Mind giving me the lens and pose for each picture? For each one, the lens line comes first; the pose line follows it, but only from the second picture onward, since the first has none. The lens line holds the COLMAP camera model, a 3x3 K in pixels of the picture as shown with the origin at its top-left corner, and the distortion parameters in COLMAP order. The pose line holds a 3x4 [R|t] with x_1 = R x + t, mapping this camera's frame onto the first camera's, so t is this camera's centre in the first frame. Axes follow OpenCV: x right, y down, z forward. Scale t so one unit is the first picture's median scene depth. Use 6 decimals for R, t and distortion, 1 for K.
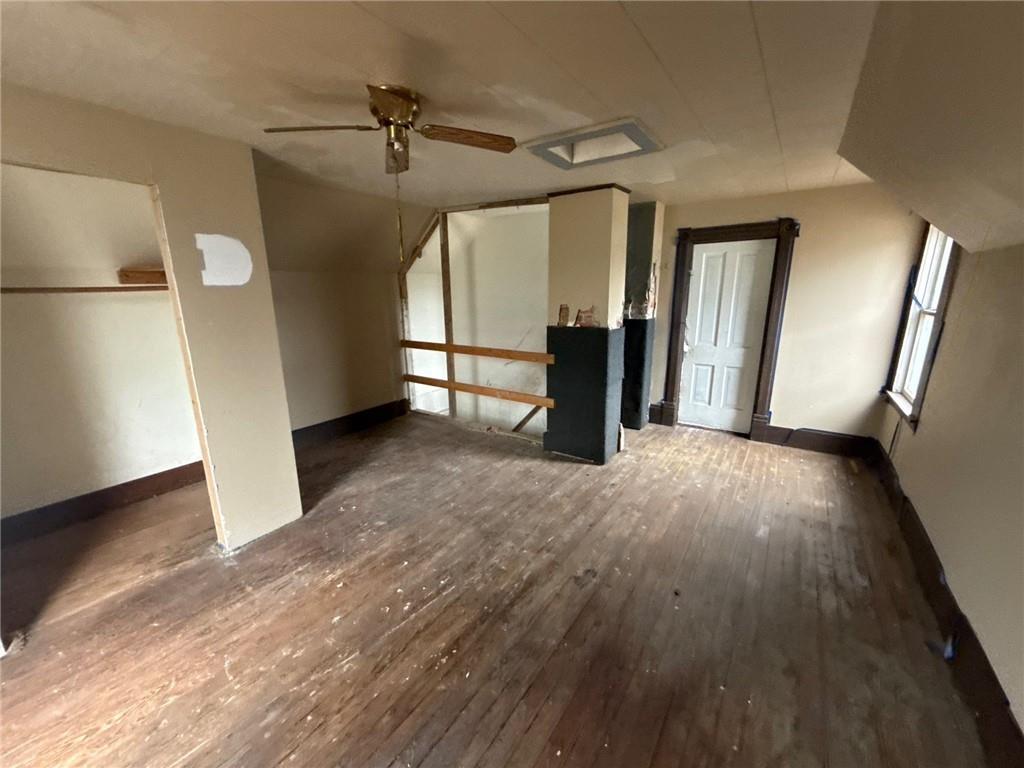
lens RADIAL K [[407.8, 0, 508.9], [0, 407.8, 387.3], [0, 0, 1]] dist [0.001214, 0.000338]
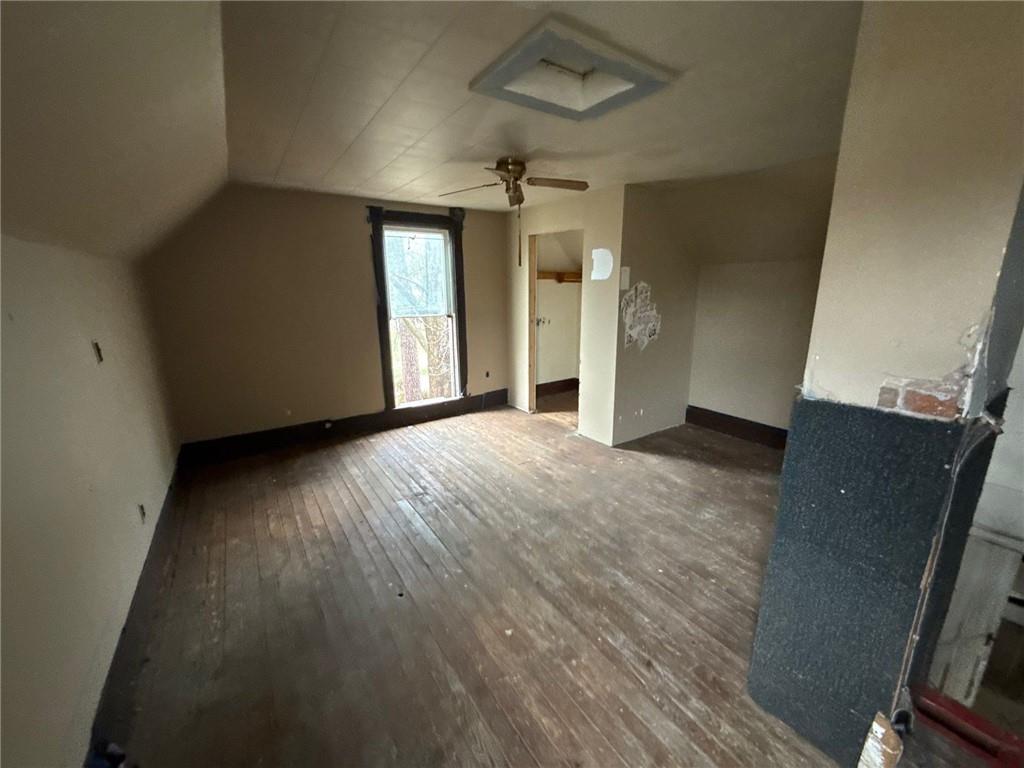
lens RADIAL K [[407.8, 0, 509.6], [0, 407.8, 381.5], [0, 0, 1]] dist [0.001214, 0.000338]
pose [[-0.359309, 0.230036, -0.904423, 0.803869], [-0.209847, 0.924408, 0.318487, -0.250934], [0.909319, 0.304226, -0.283876, 1.003594]]
